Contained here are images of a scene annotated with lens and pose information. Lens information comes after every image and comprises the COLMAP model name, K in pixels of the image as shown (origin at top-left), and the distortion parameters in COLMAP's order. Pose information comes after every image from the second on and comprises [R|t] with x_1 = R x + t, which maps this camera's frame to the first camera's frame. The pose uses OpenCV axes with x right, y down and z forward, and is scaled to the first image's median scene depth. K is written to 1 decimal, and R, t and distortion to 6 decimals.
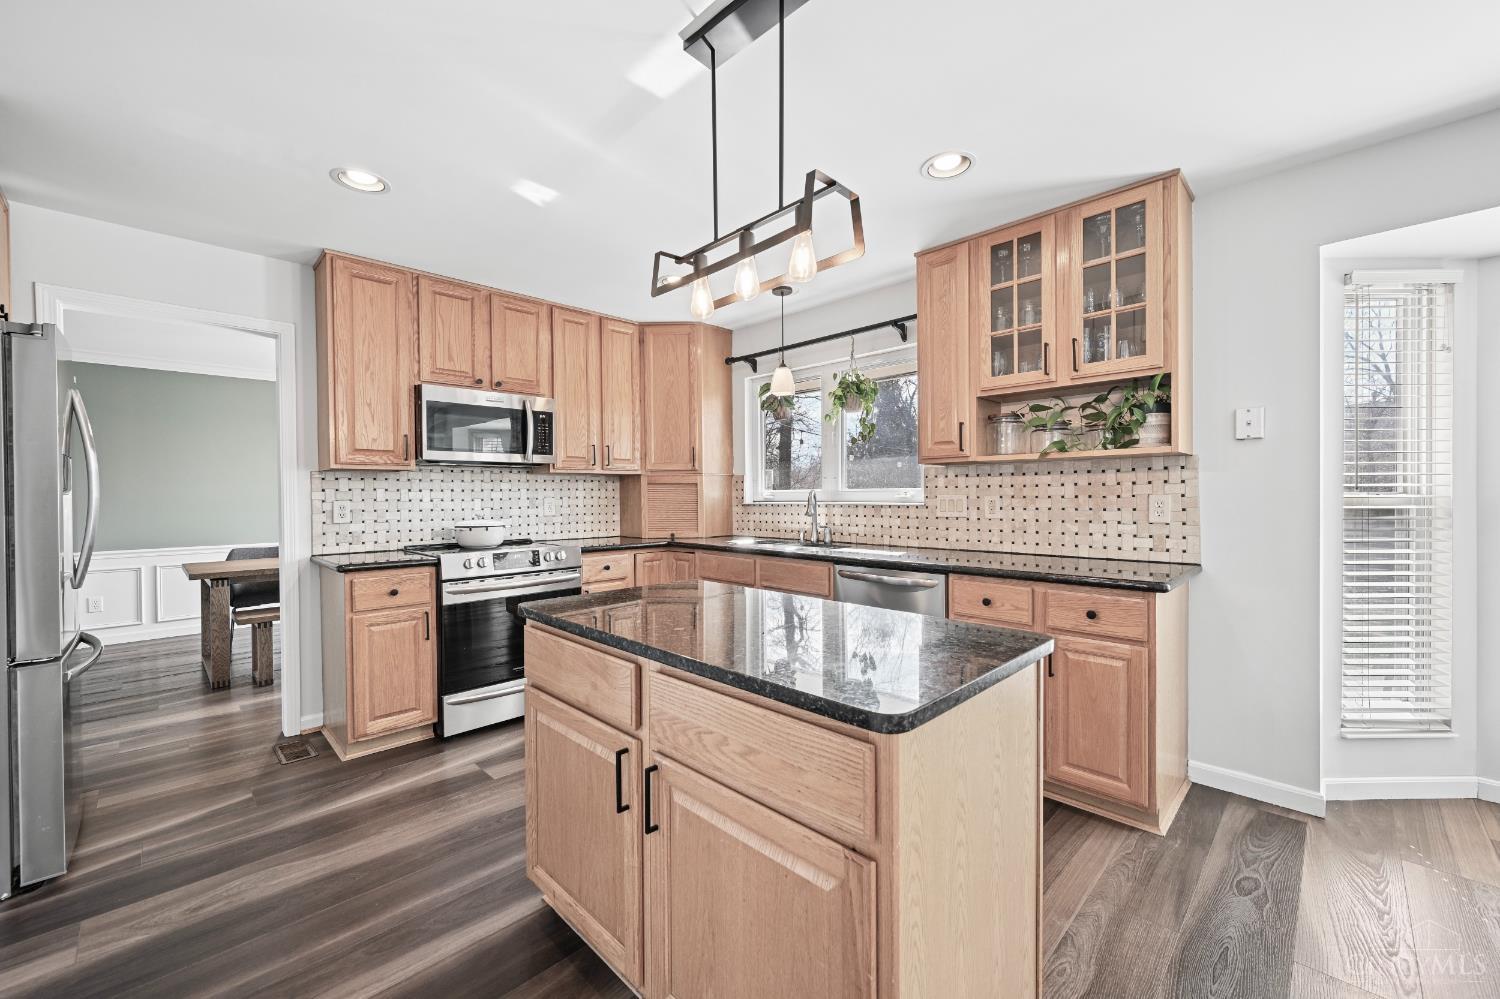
lens RADIAL K [[600.3, 0, 750.0], [0, 600.3, 499.5], [0, 0, 1]] dist [0.000623, 0.000028]
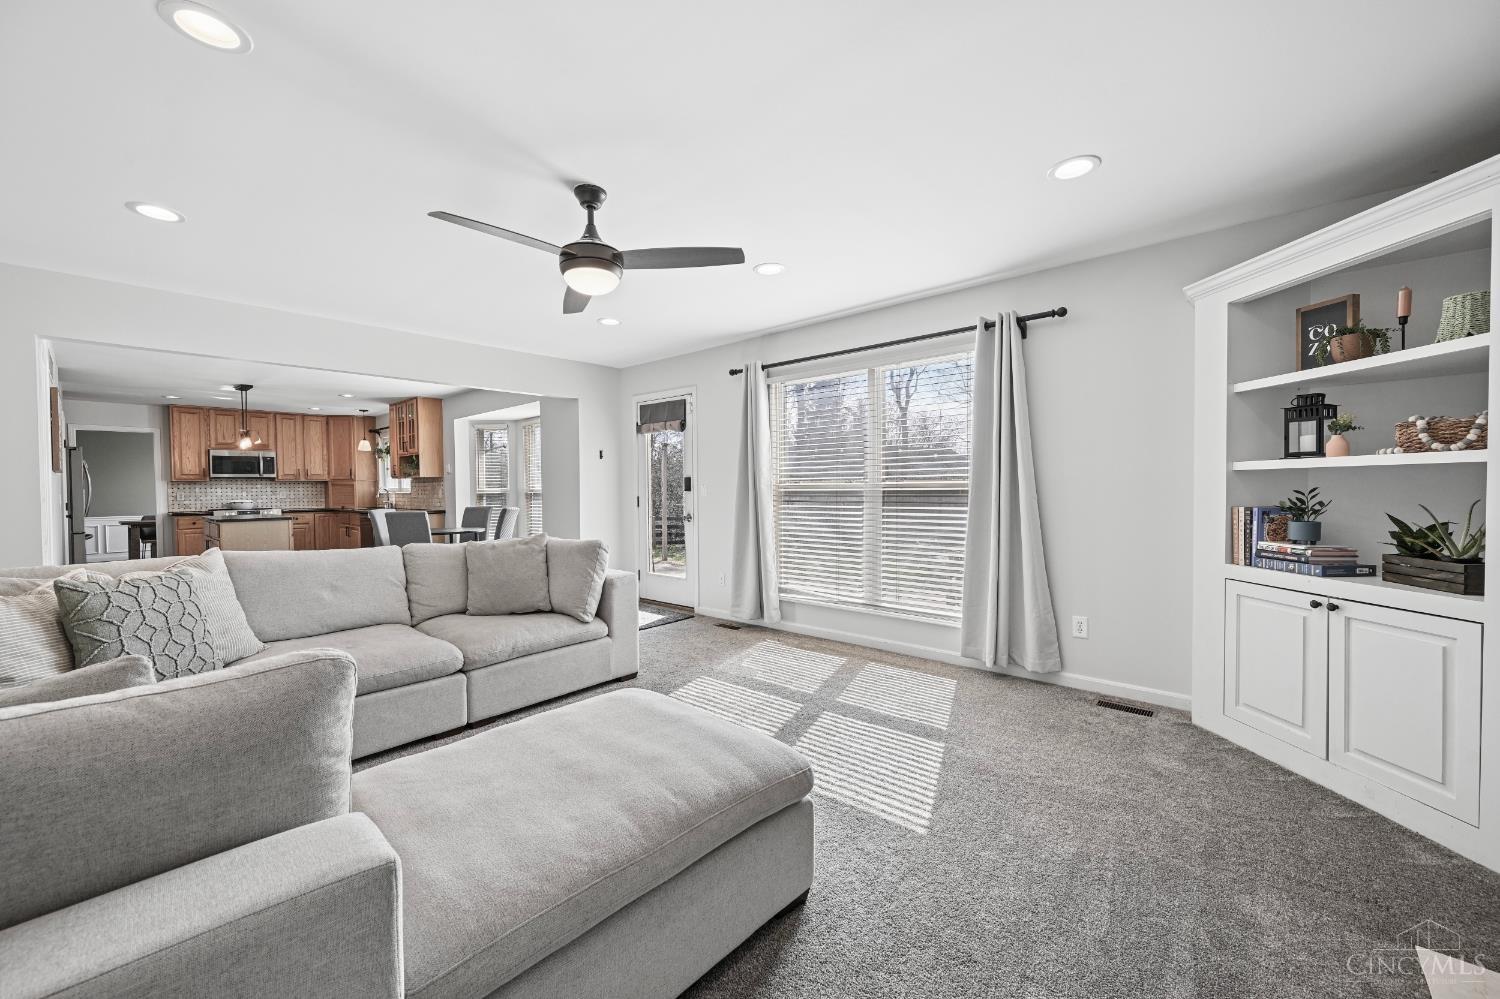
lens RADIAL K [[584.4, 0, 750.0], [0, 584.4, 499.5], [0, 0, 1]] dist [0.000011, -0.000084]
pose [[0.998070, -0.003767, 0.061990, 1.513575], [0.003084, 0.999933, 0.011116, 0.011046], [-0.062028, -0.010903, 0.998015, -1.572925]]
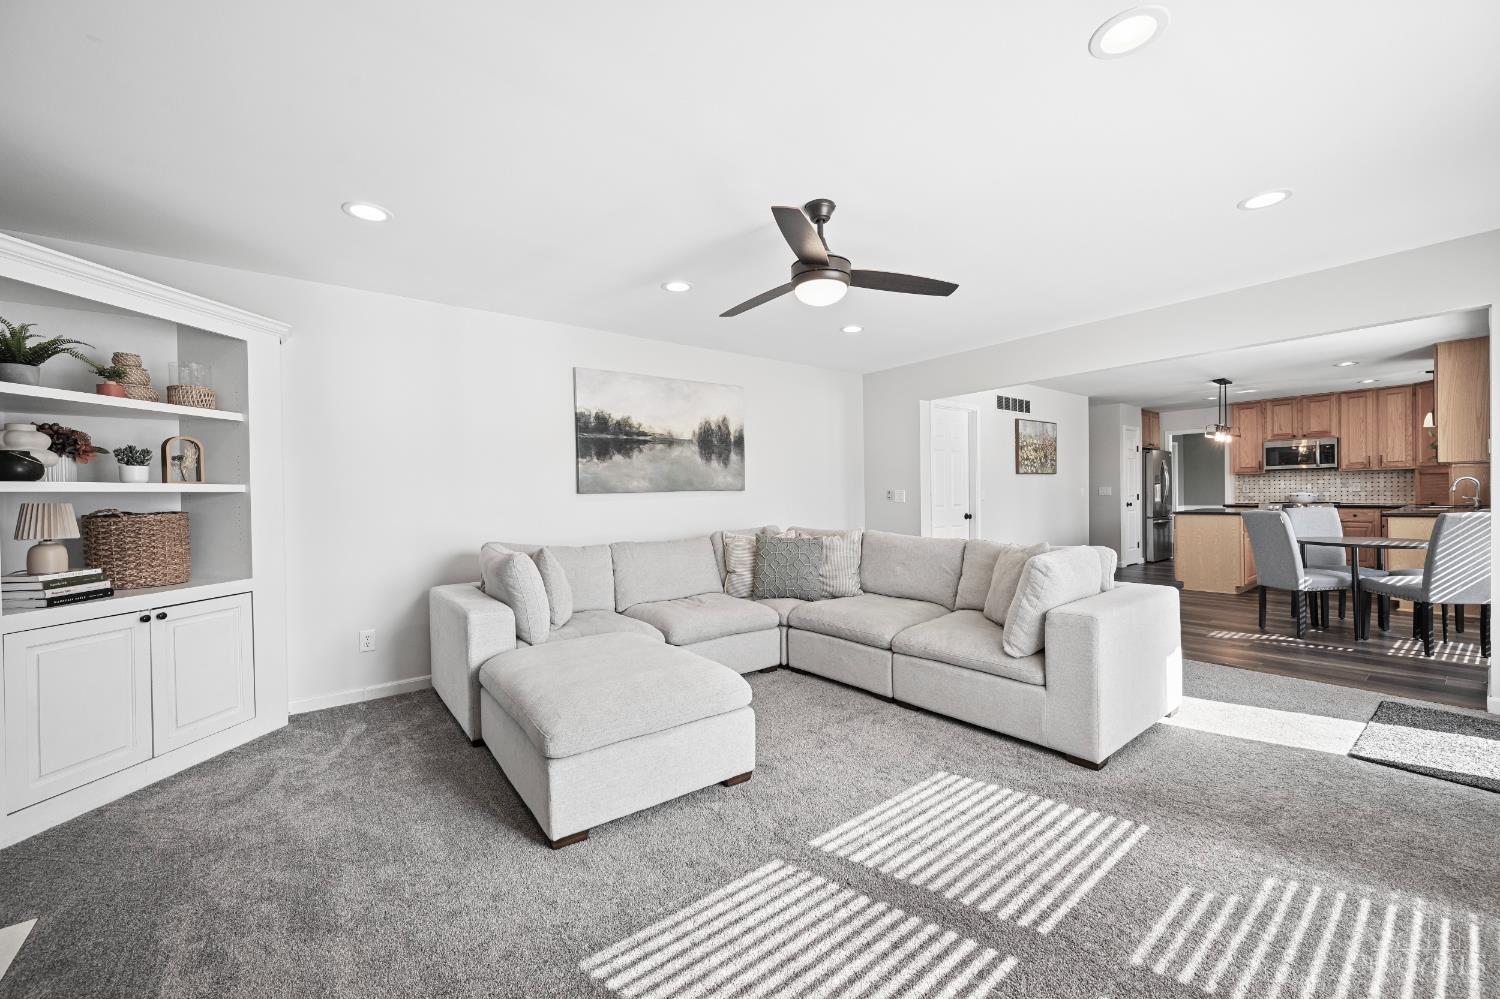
lens RADIAL K [[584.4, 0, 750.0], [0, 584.4, 499.5], [0, 0, 1]] dist [0.000011, -0.000084]
pose [[-0.128619, 0.017893, -0.991533, 2.098598], [0.011195, 0.999800, 0.016590, -0.001268], [0.991631, -0.008966, -0.128794, -0.862507]]
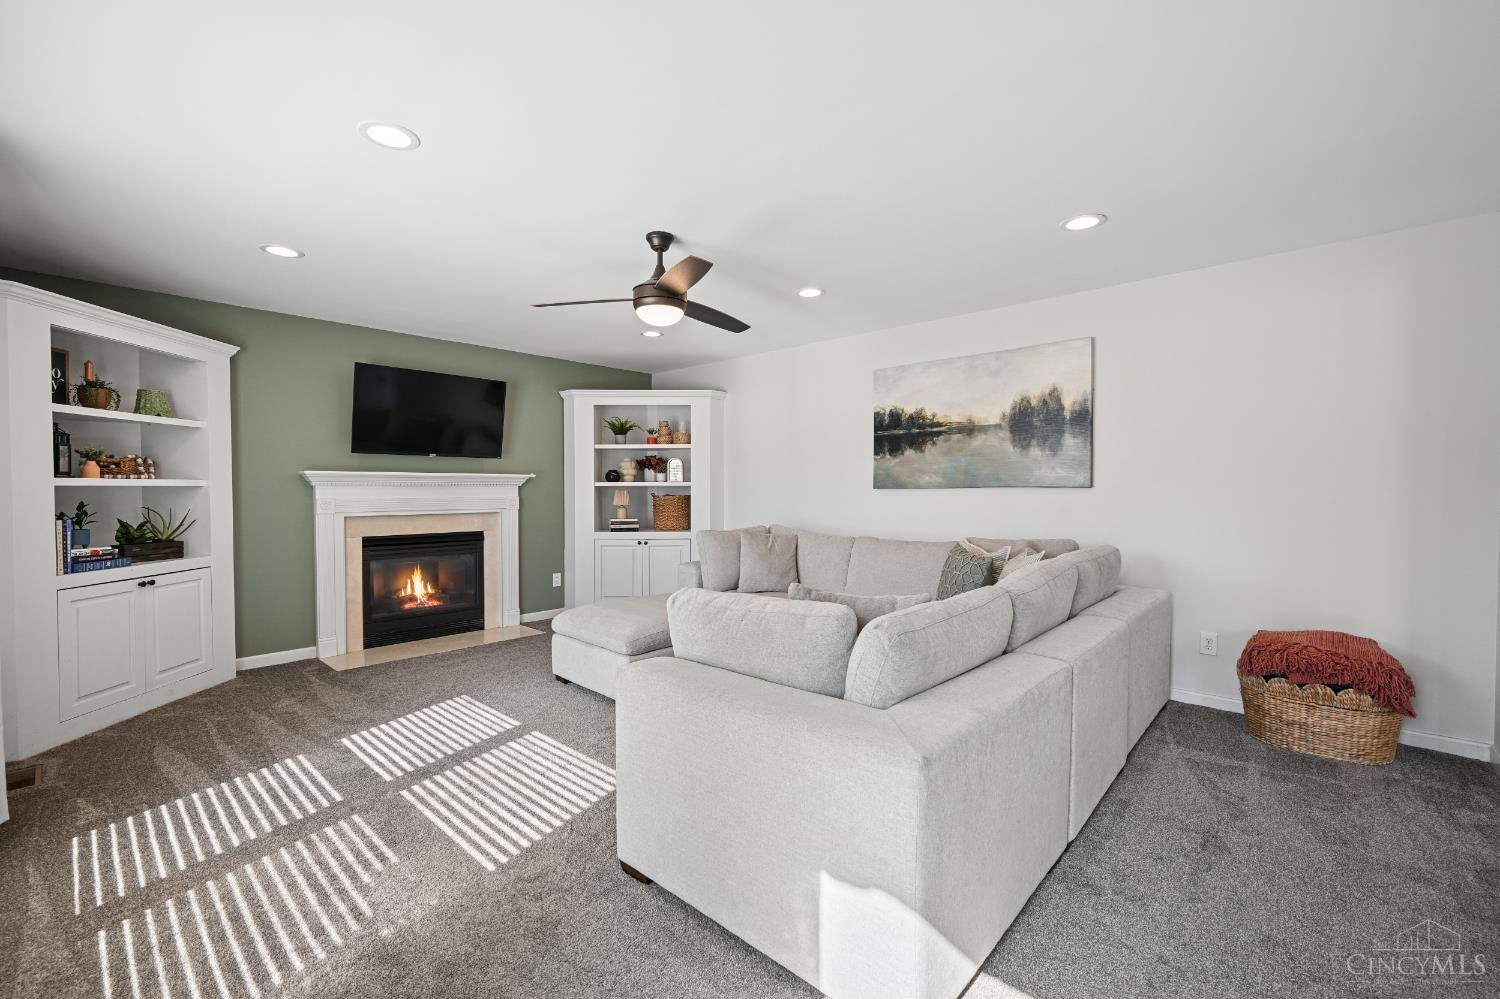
lens RADIAL K [[630.7, 0, 750.0], [0, 630.7, 499.5], [0, 0, 1]] dist [0.001038, 0.000021]
pose [[-0.999152, 0.009362, -0.040100, 1.285104], [0.008338, 0.999637, 0.025613, -0.011328], [0.040325, 0.025257, -0.998867, 0.002654]]
